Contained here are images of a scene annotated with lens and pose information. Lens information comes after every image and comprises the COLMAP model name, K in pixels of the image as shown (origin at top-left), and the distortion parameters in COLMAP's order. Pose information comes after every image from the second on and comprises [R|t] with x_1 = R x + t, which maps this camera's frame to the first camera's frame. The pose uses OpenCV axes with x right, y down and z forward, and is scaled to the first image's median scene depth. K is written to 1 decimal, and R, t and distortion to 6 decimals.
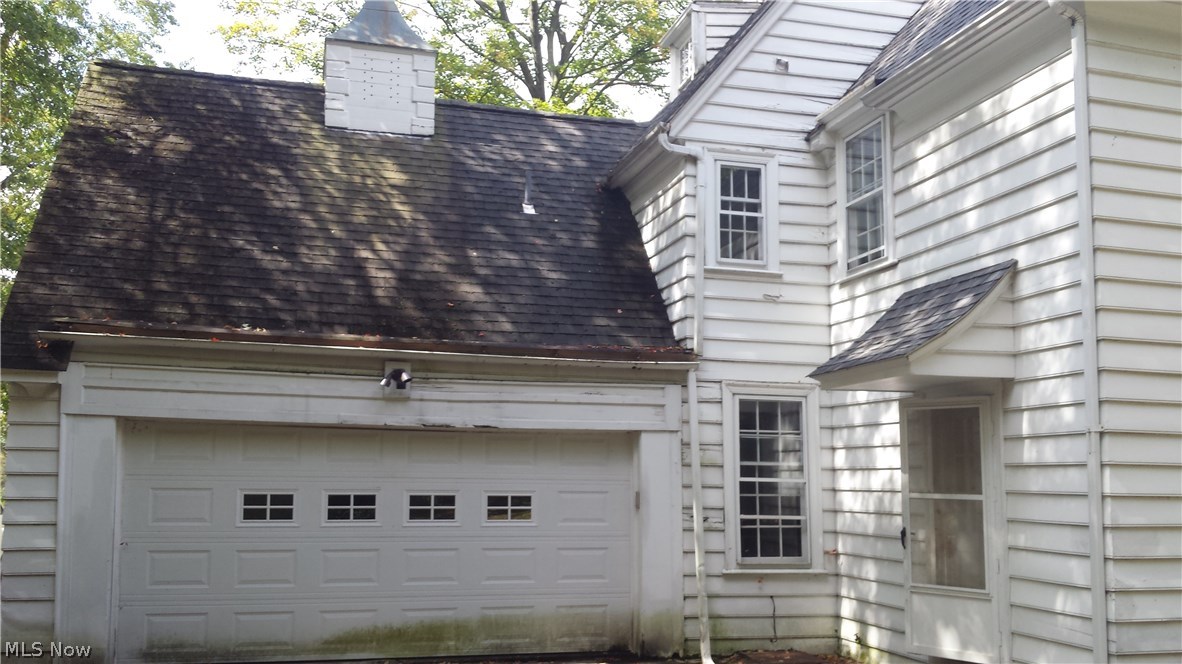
lens RADIAL K [[1074.0, 0, 591.0], [0, 1074.0, 332.0], [0, 0, 1]] dist [0.061251, -0.166958]
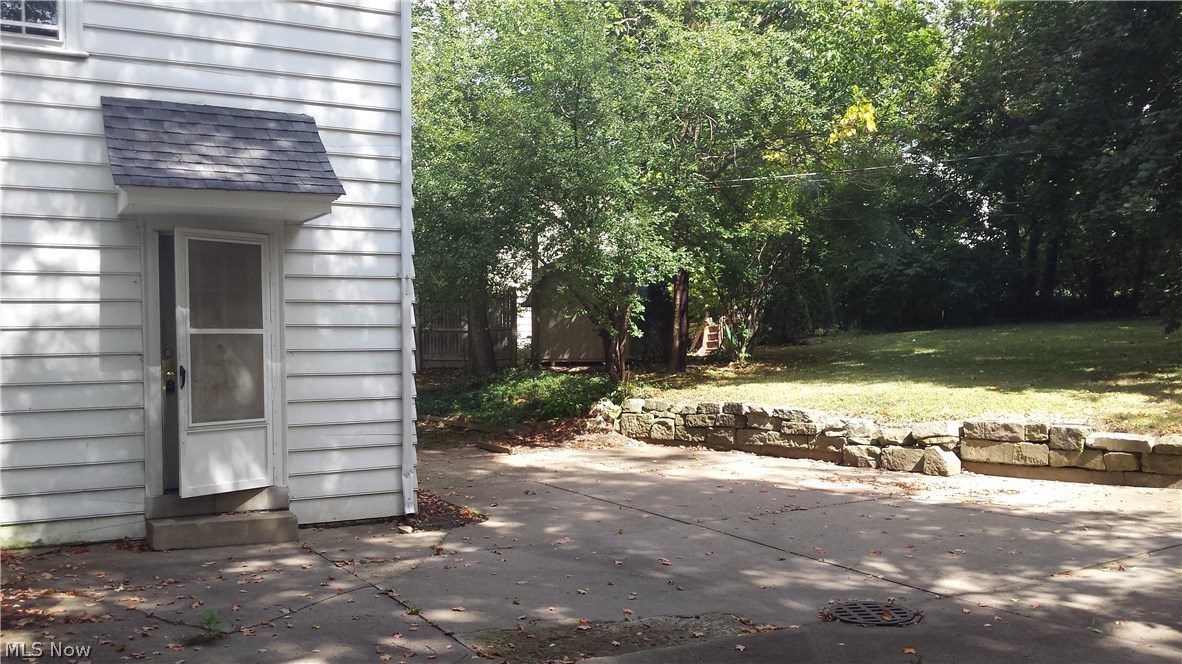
lens RADIAL K [[1074.0, 0, 591.0], [0, 1074.0, 332.0], [0, 0, 1]] dist [0.061251, -0.166958]
pose [[-0.234363, 0.013874, 0.972050, -0.714760], [-0.117113, 0.992213, -0.042398, 0.158868], [-0.965069, -0.123776, -0.230913, 0.923013]]
